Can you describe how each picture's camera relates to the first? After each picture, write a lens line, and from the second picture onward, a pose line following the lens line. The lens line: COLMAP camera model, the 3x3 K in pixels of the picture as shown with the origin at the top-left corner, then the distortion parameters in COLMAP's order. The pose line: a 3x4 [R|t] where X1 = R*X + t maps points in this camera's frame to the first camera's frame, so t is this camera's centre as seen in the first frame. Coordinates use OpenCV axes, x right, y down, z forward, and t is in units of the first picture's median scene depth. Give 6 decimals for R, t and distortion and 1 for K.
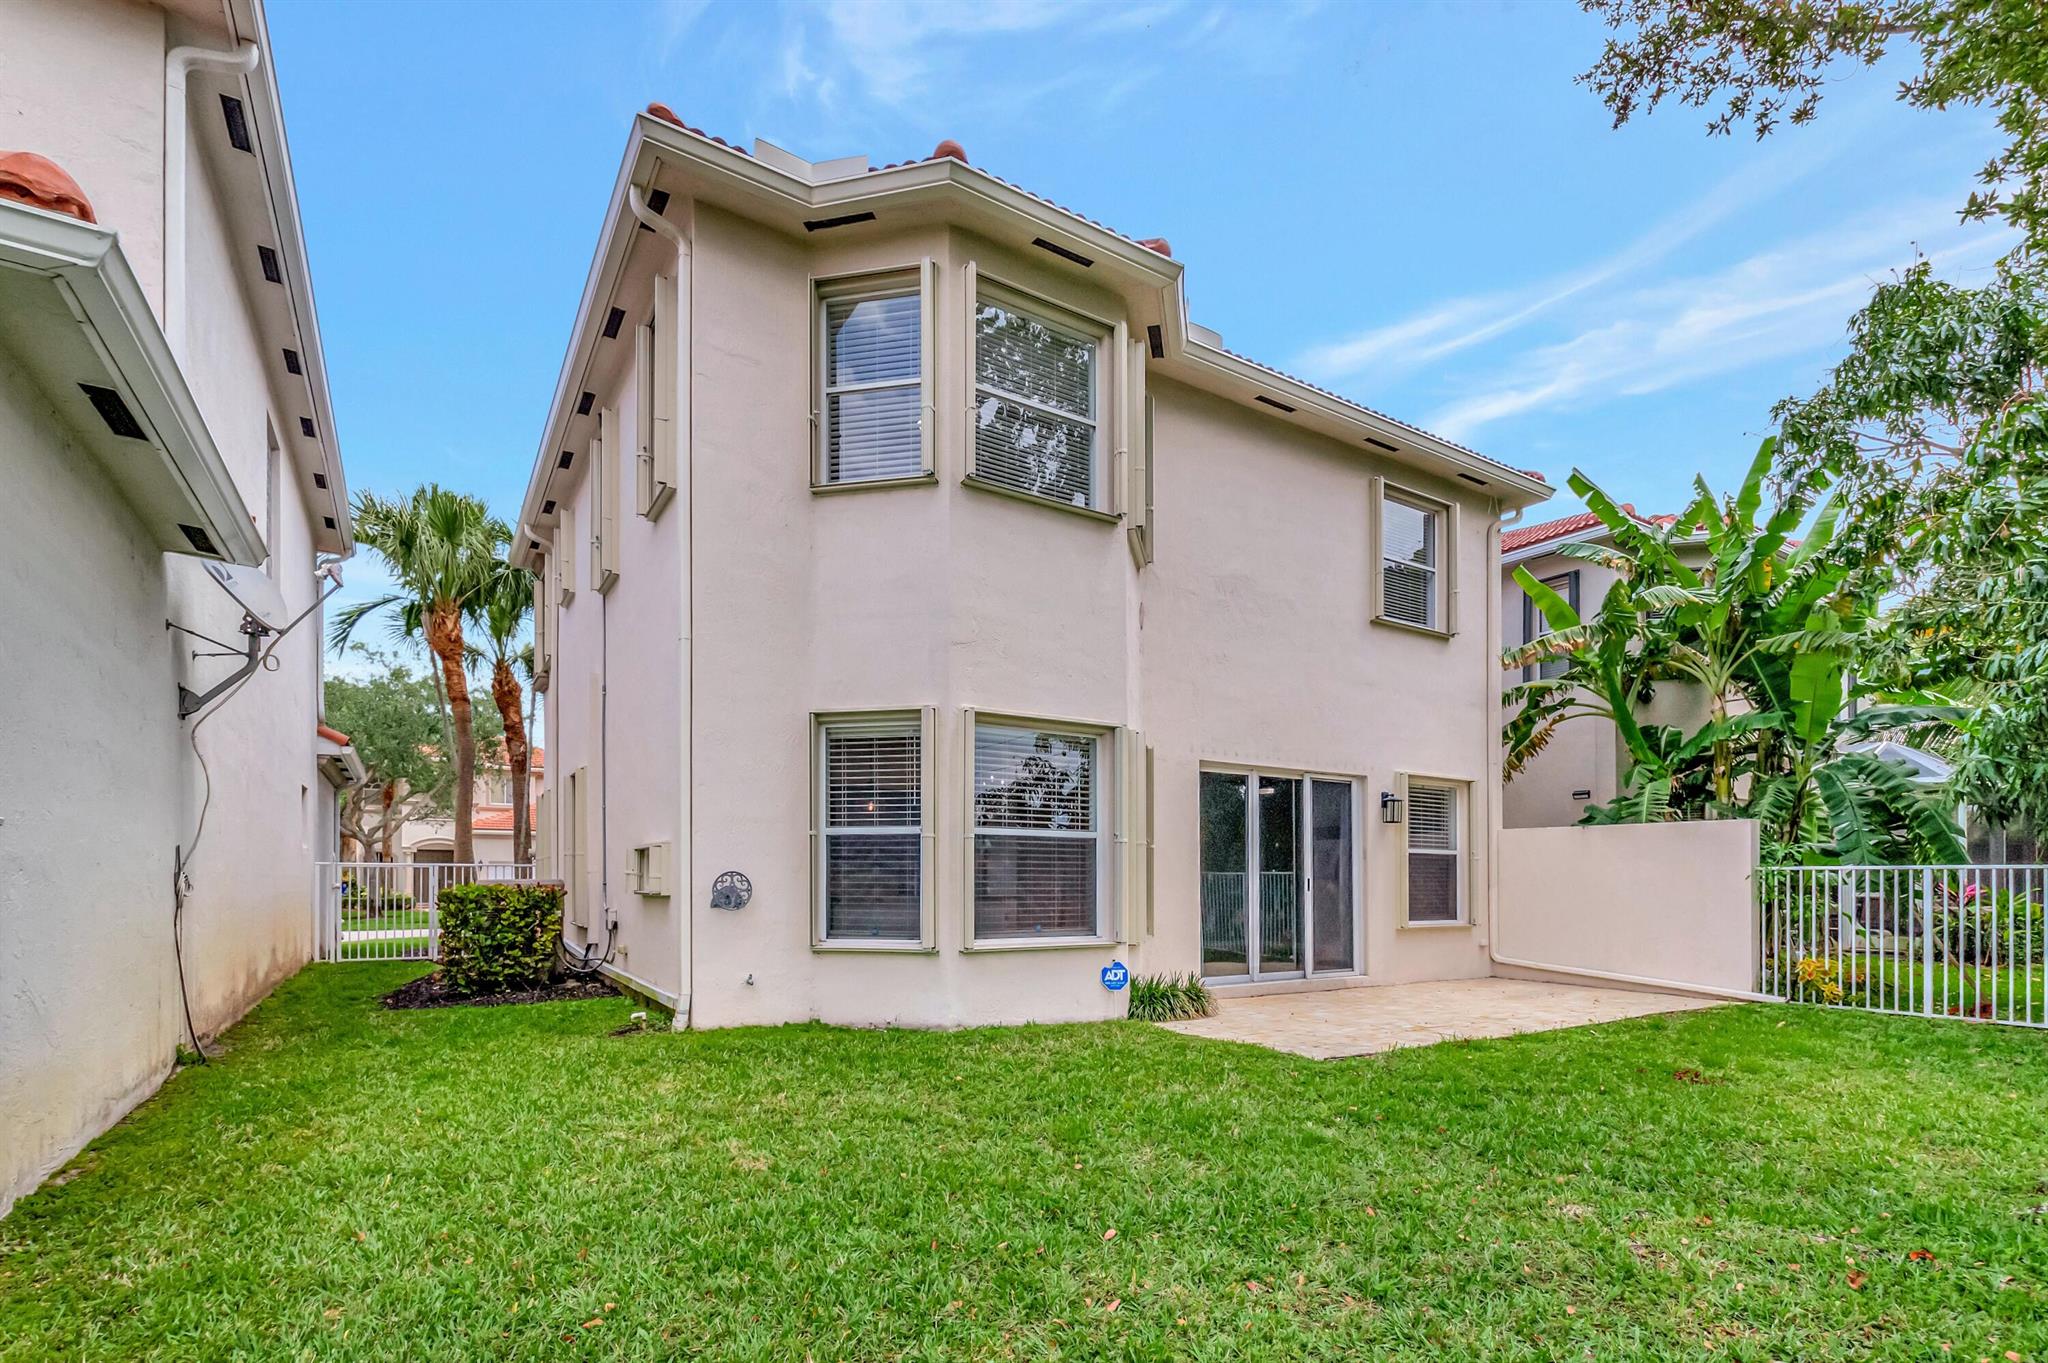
lens RADIAL K [[938.5, 0, 1026.3], [0, 938.5, 601.5], [0, 0, 1]] dist [0.015868, 0.000002]
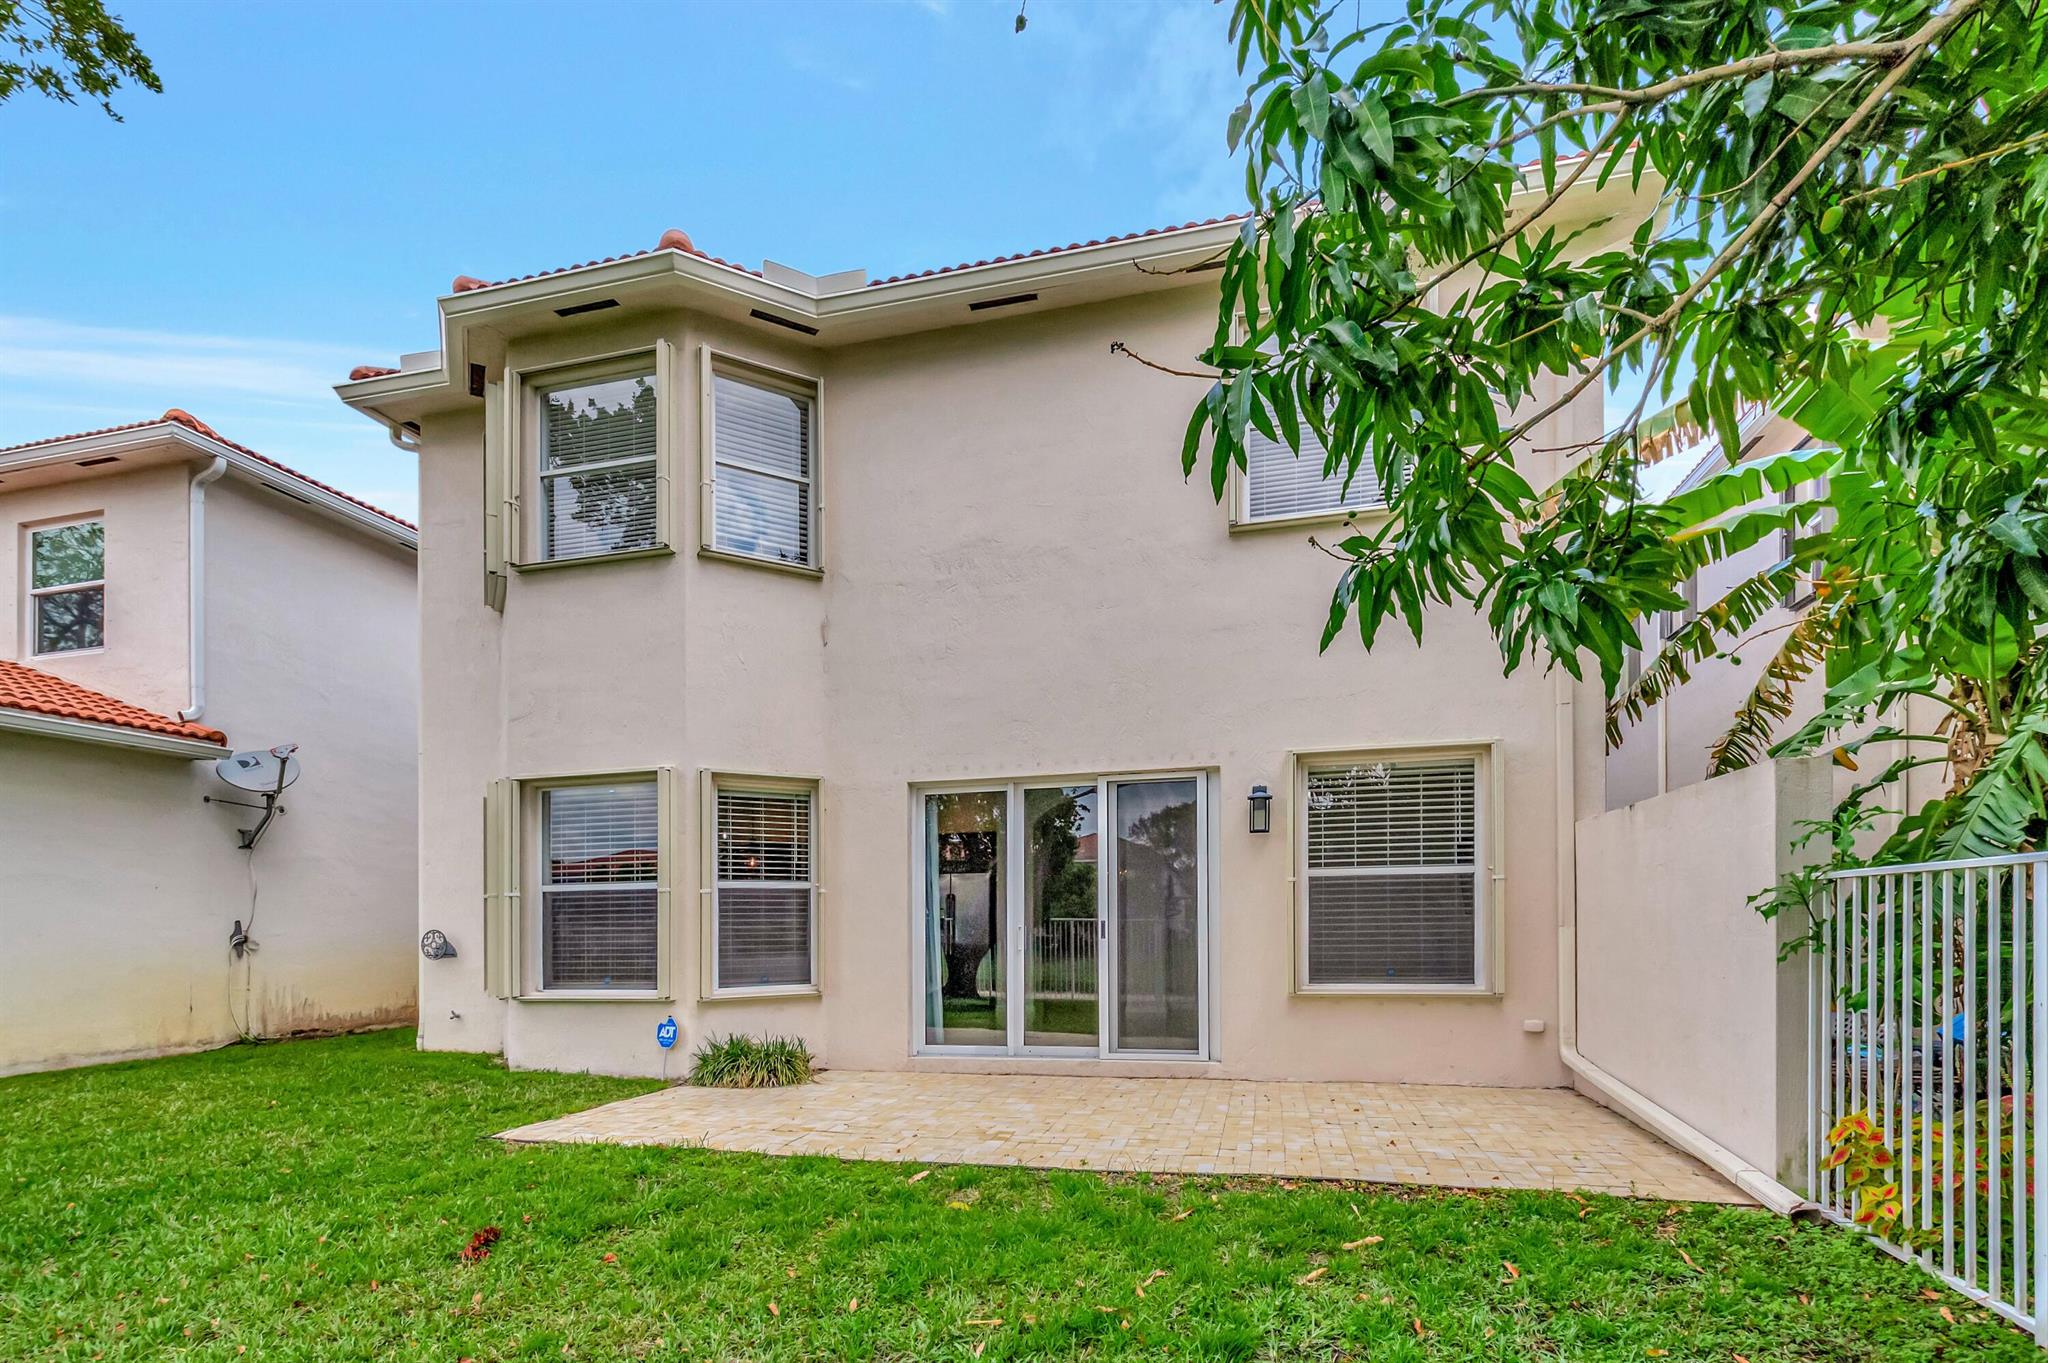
lens RADIAL K [[901.3, 0, 1027.7], [0, 901.3, 696.0], [0, 0, 1]] dist [-0.001102, 0.000222]
pose [[0.700233, -0.189811, -0.688219, 0.774818], [0.217353, 0.974925, -0.047738, 0.148617], [0.680023, -0.116159, 0.723930, 0.487844]]
